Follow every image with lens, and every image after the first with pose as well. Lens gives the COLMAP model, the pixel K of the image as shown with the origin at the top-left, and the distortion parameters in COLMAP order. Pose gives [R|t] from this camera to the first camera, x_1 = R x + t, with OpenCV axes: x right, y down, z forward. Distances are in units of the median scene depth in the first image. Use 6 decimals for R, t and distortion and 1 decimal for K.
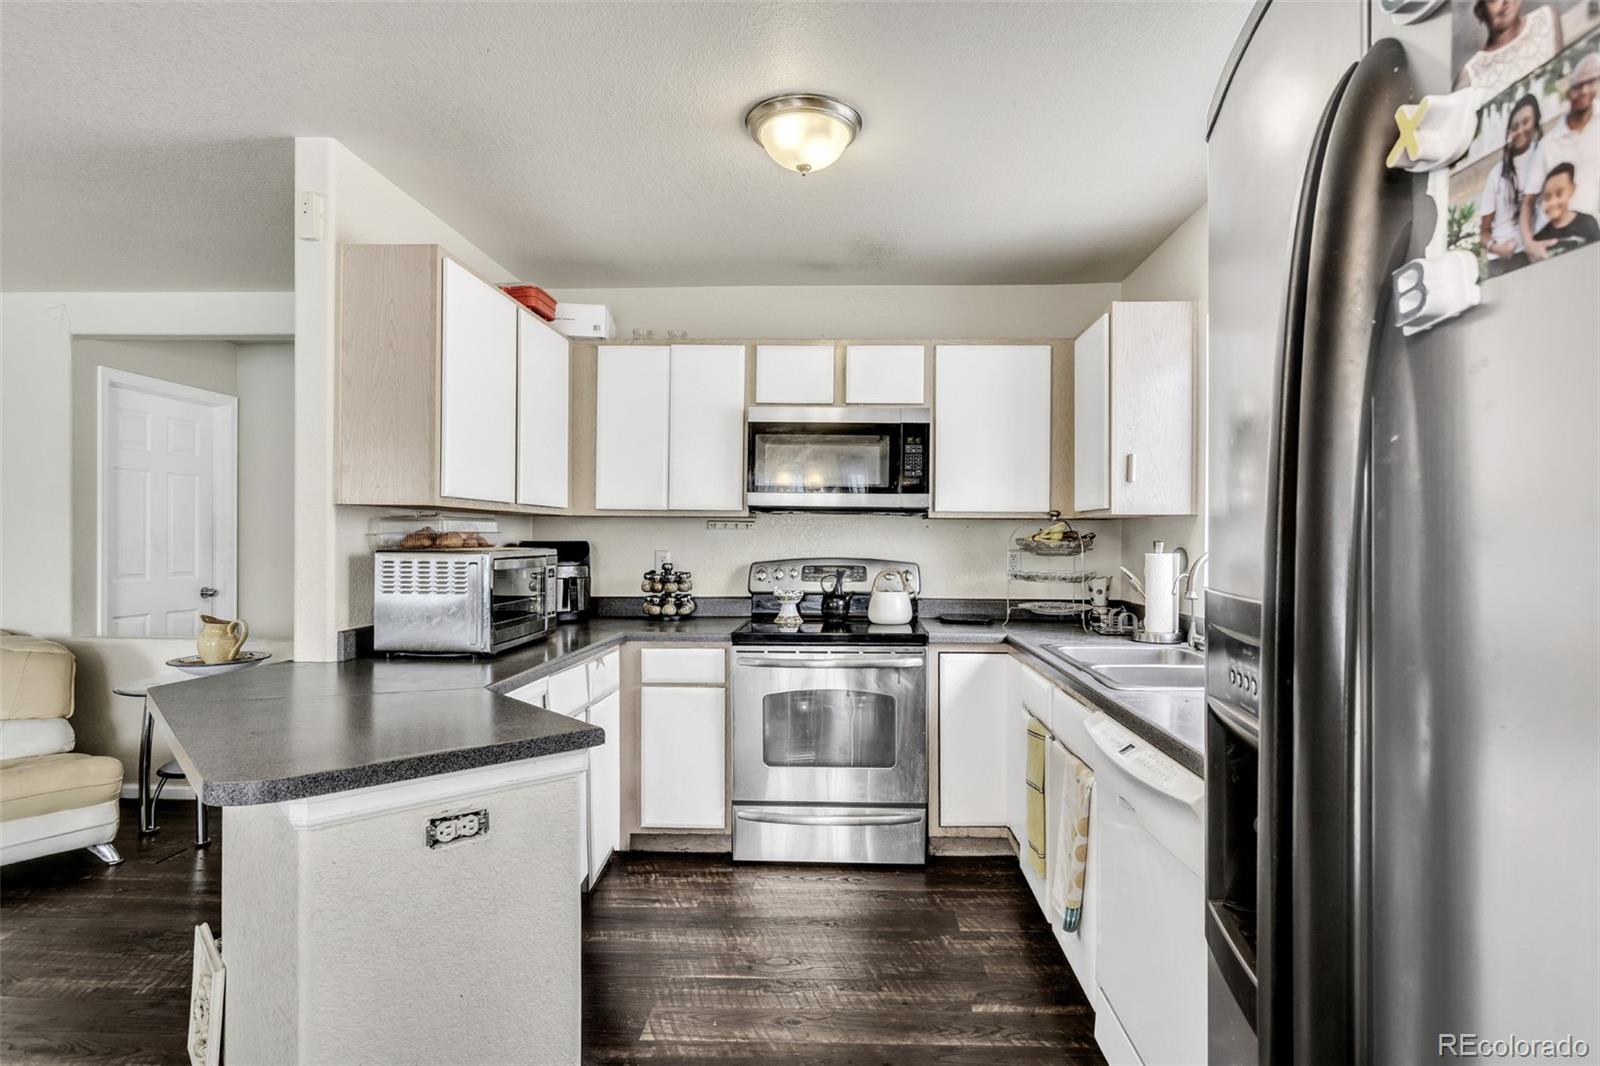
lens RADIAL K [[807.1, 0, 824.2], [0, 807.1, 544.4], [0, 0, 1]] dist [-0.005872, 0.005936]
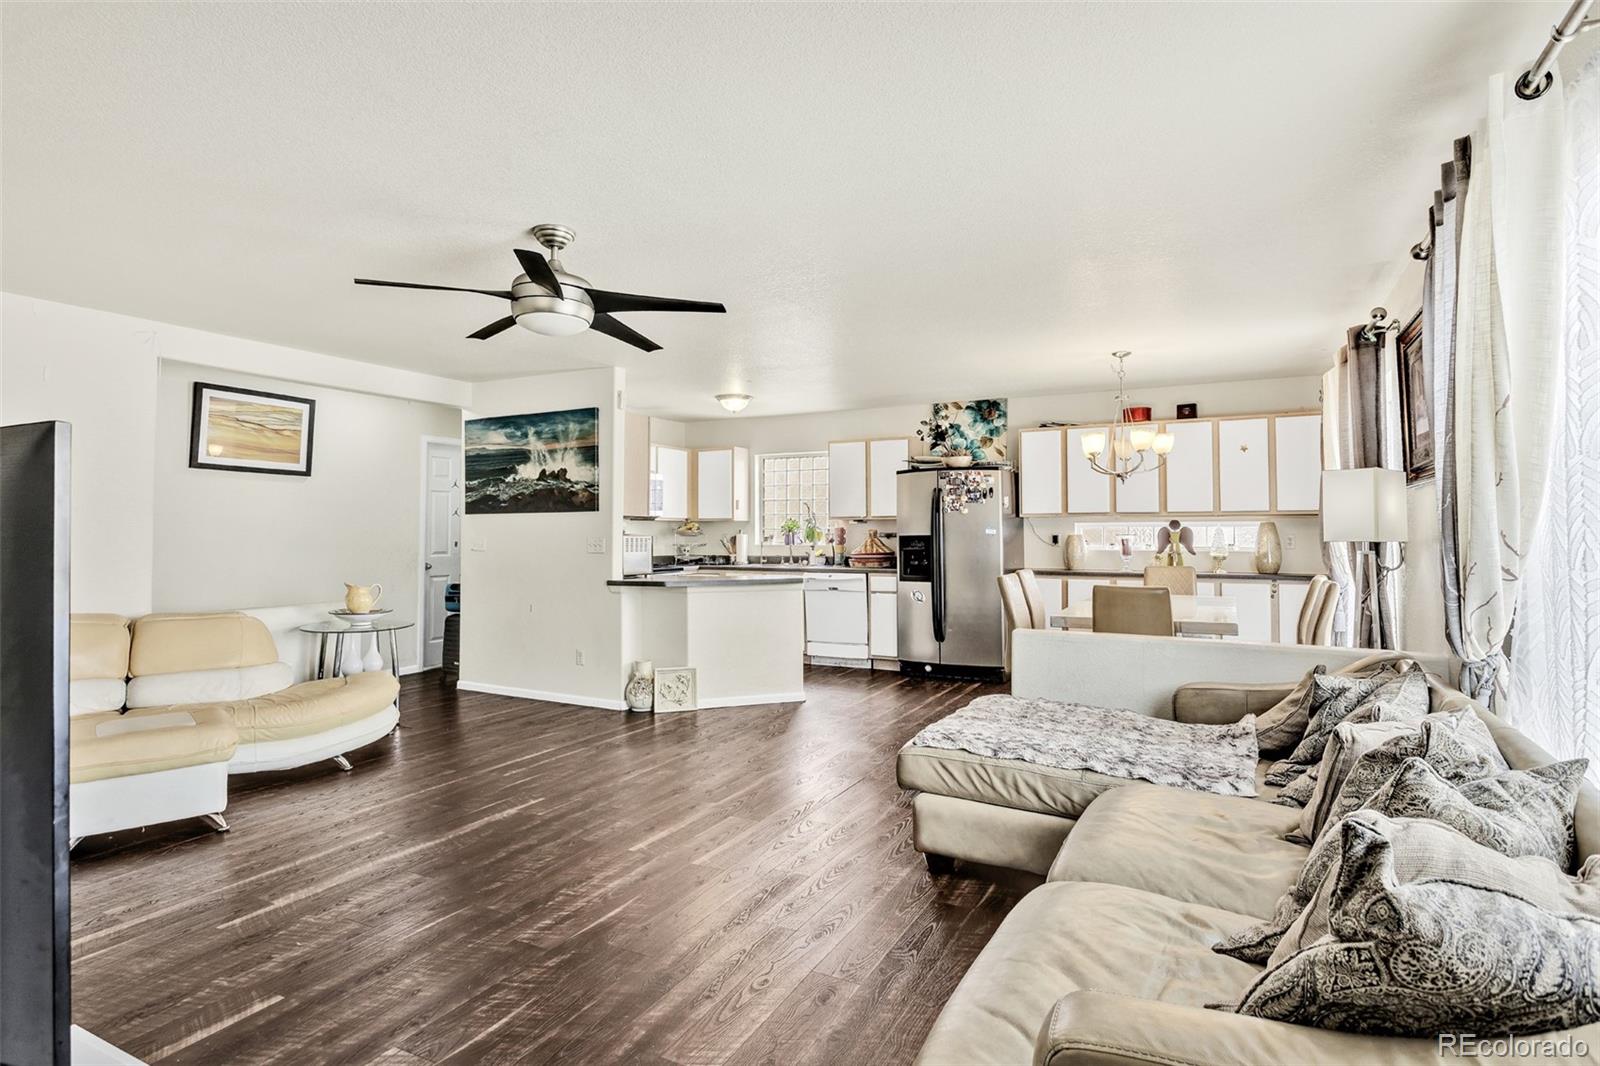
lens RADIAL K [[807.1, 0, 787.9], [0, 807.1, 529.6], [0, 0, 1]] dist [-0.005872, 0.005936]
pose [[0.452760, -0.002665, 0.891629, -1.833462], [0.011205, 0.999934, -0.002701, 0.002892], [-0.891562, 0.011214, 0.452759, -0.405954]]
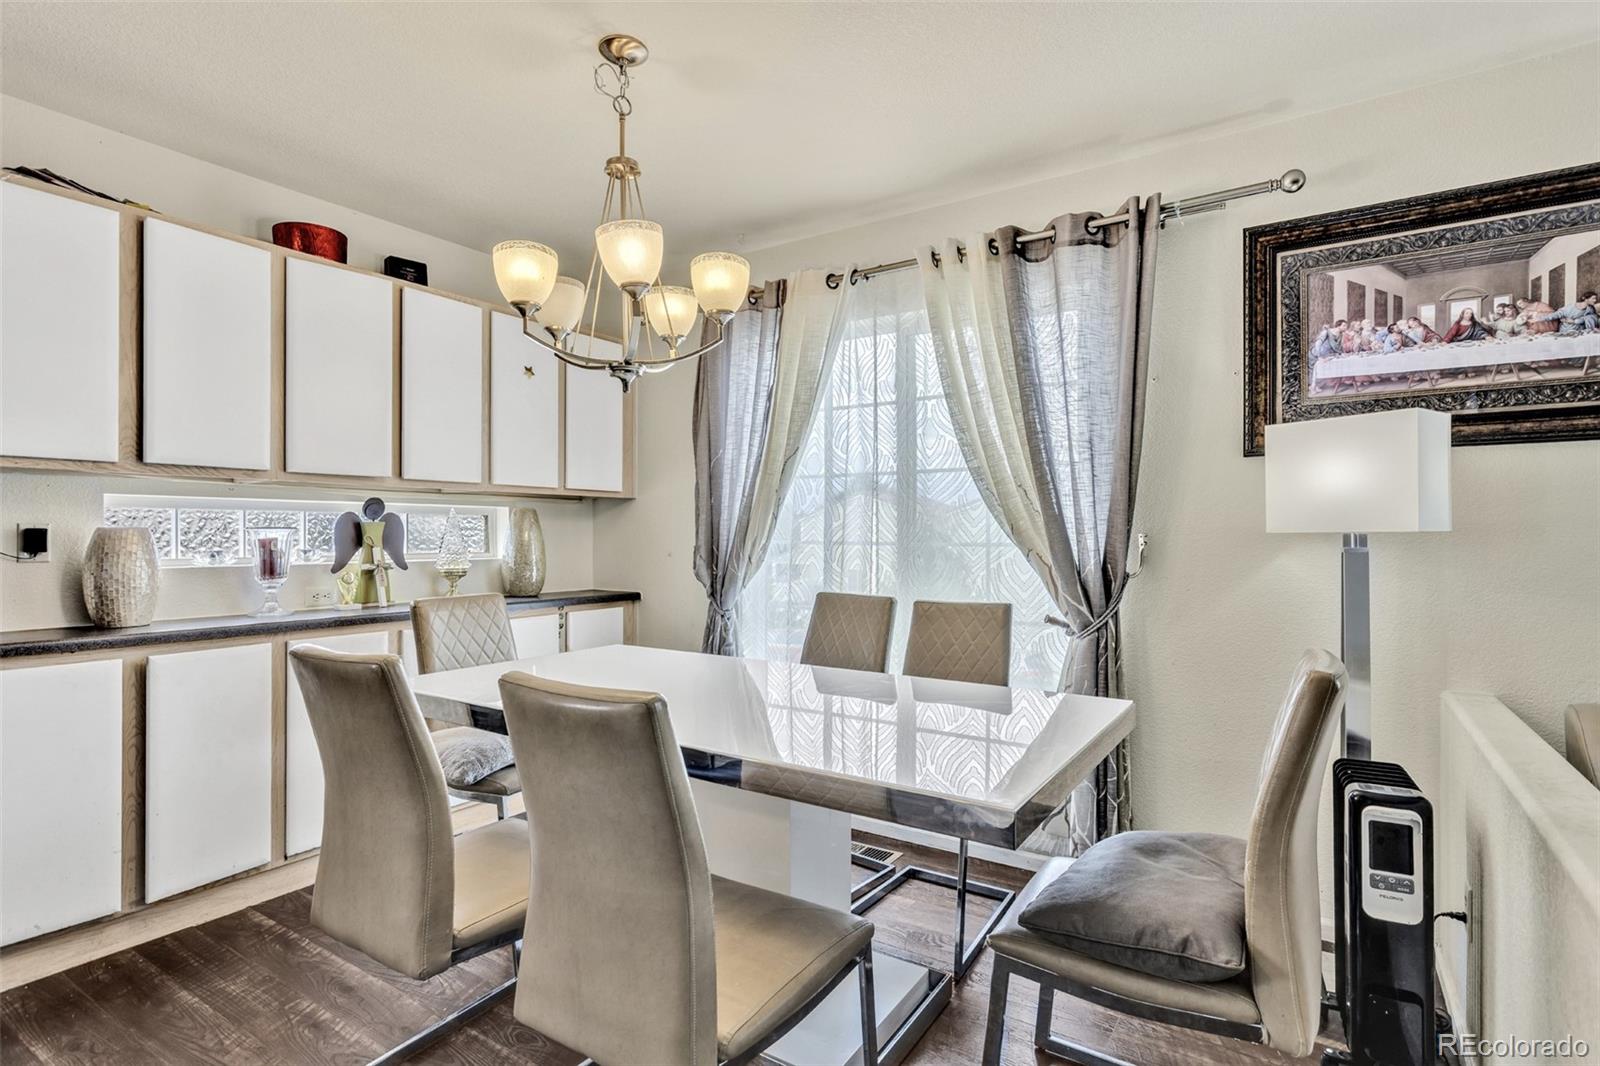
lens RADIAL K [[807.1, 0, 793.6], [0, 807.1, 535.8], [0, 0, 1]] dist [-0.005872, 0.005936]
pose [[-0.851422, -0.003036, 0.524472, -0.578980], [0.000980, 0.999972, 0.007380, 0.021978], [-0.524480, 0.006797, -0.851395, 0.164458]]
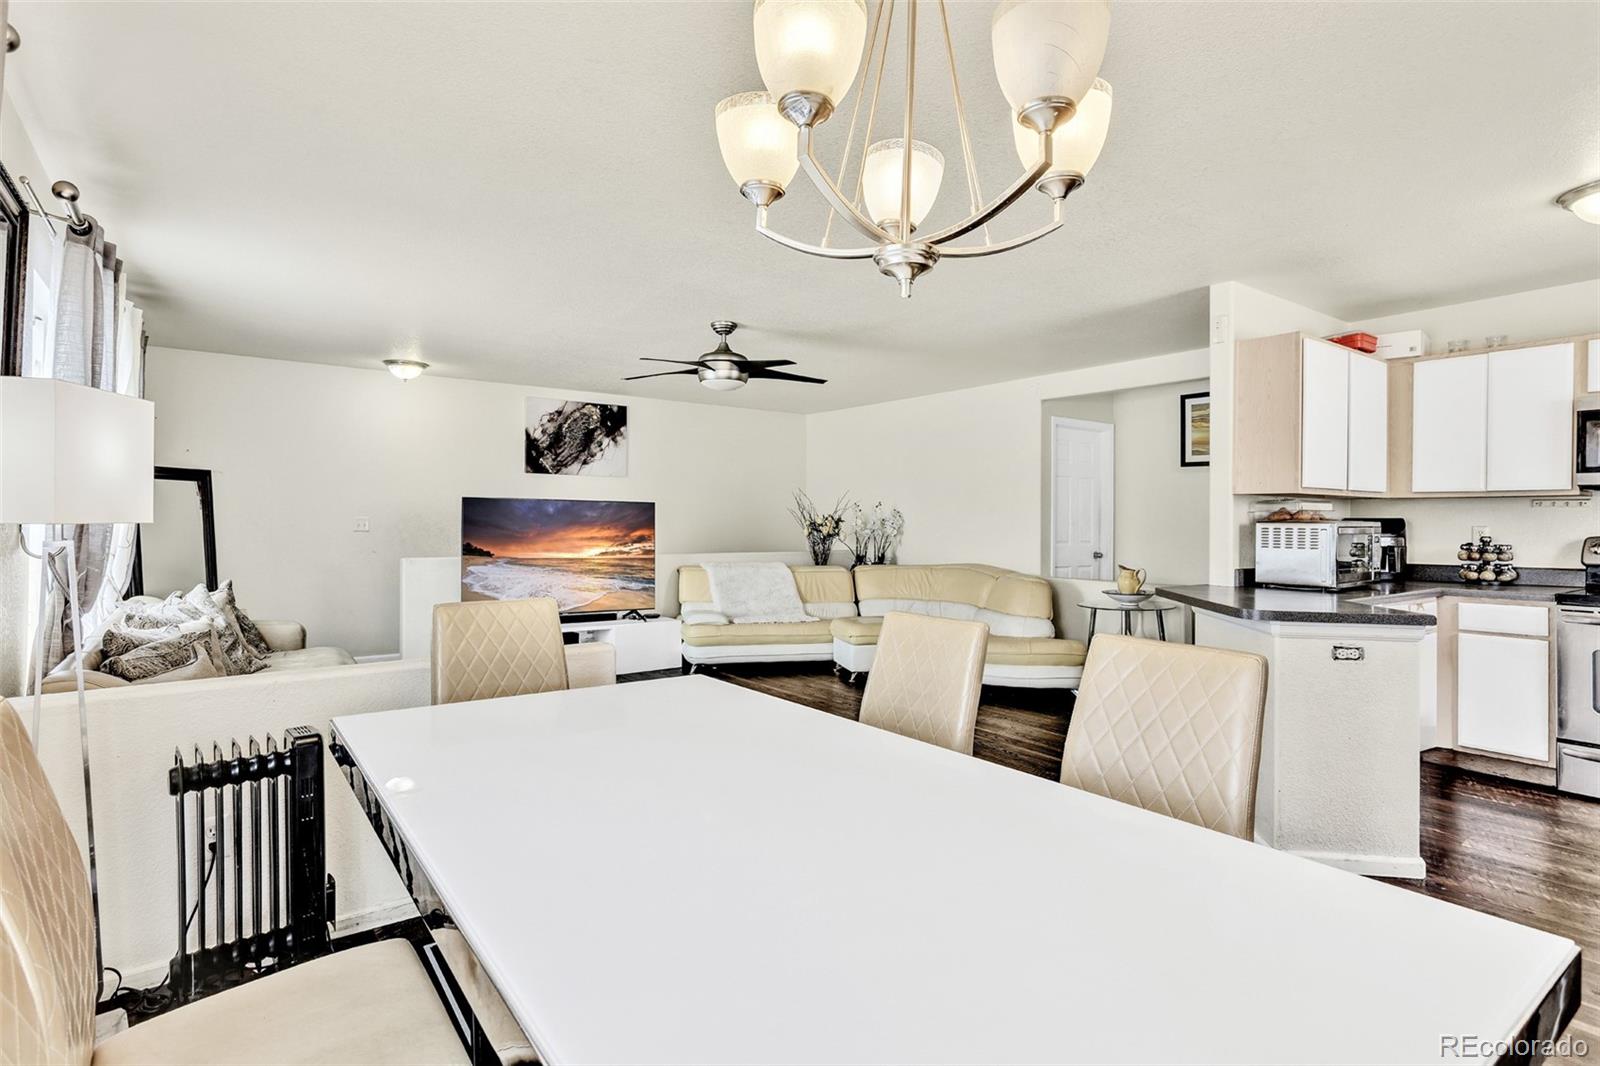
lens RADIAL K [[807.1, 0, 808.7], [0, 807.1, 521.0], [0, 0, 1]] dist [-0.005872, 0.005936]
pose [[0.625968, -0.003602, -0.779841, 0.113421], [-0.007195, 0.999920, -0.010394, 0.022105], [0.779816, 0.012117, 0.625892, -0.547288]]
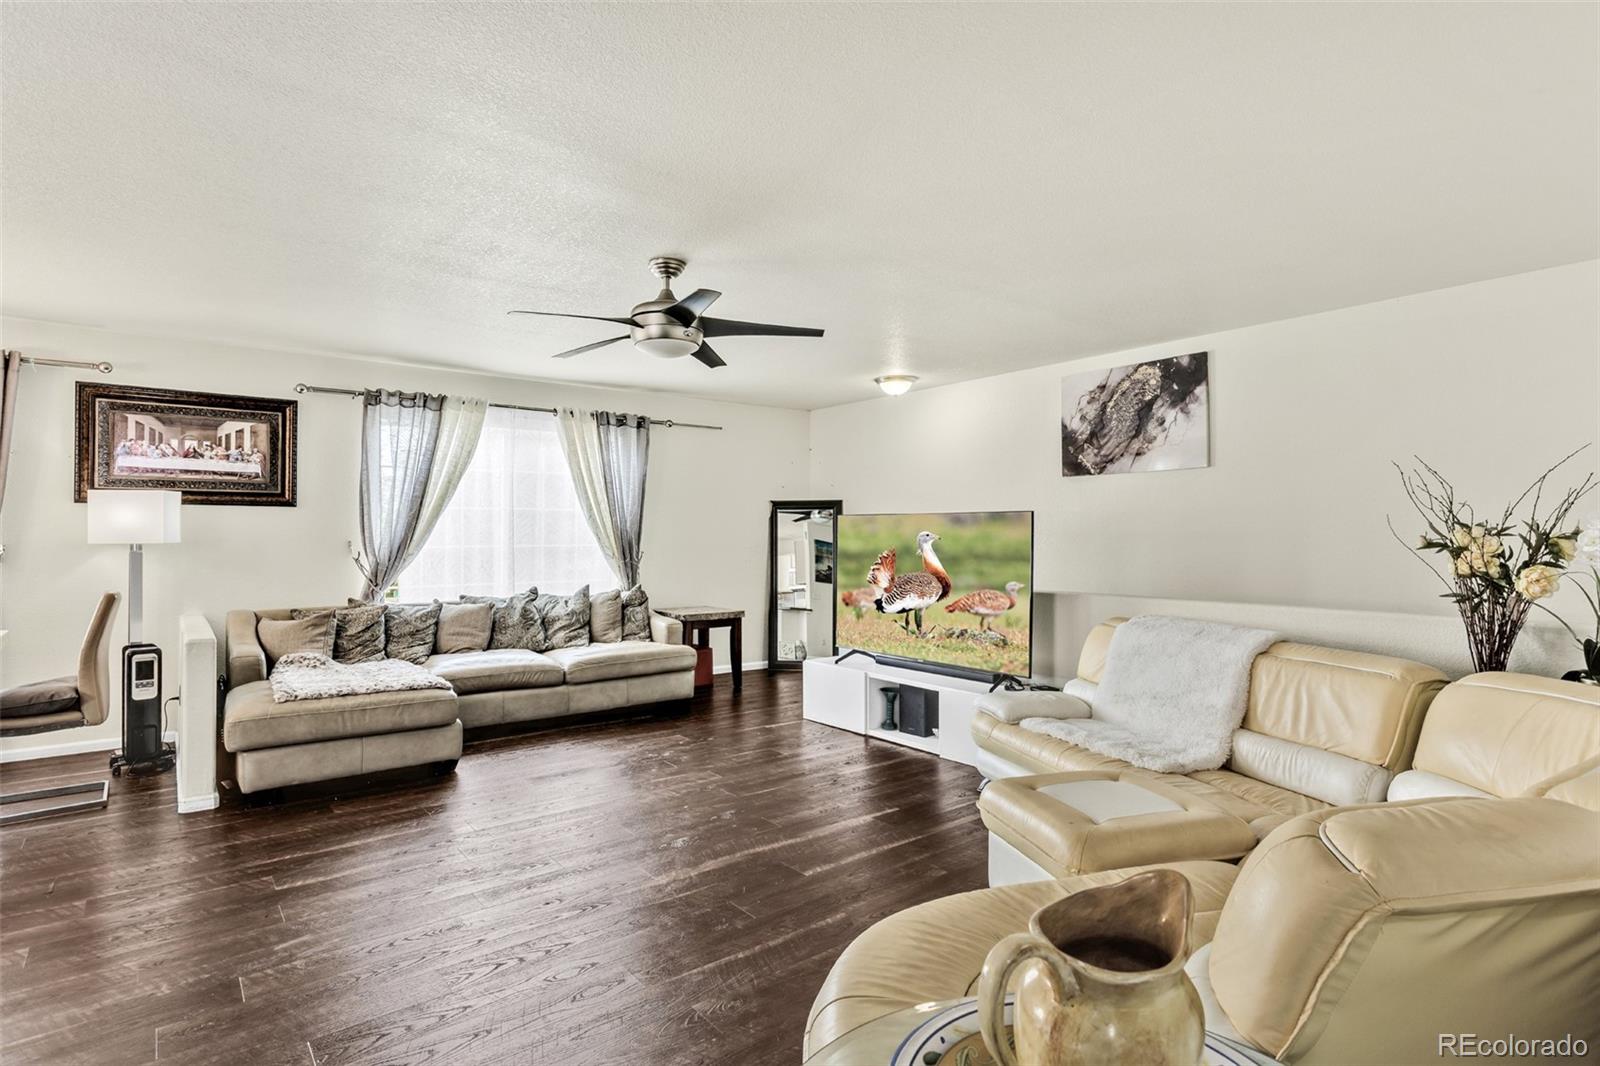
lens RADIAL K [[807.1, 0, 805.8], [0, 807.1, 533.6], [0, 0, 1]] dist [-0.005872, 0.005936]
pose [[-0.761779, -0.009594, -0.647766, -0.602026], [-0.009580, 0.999948, -0.003544, 0.001694], [0.647766, 0.003506, -0.761831, 1.163804]]
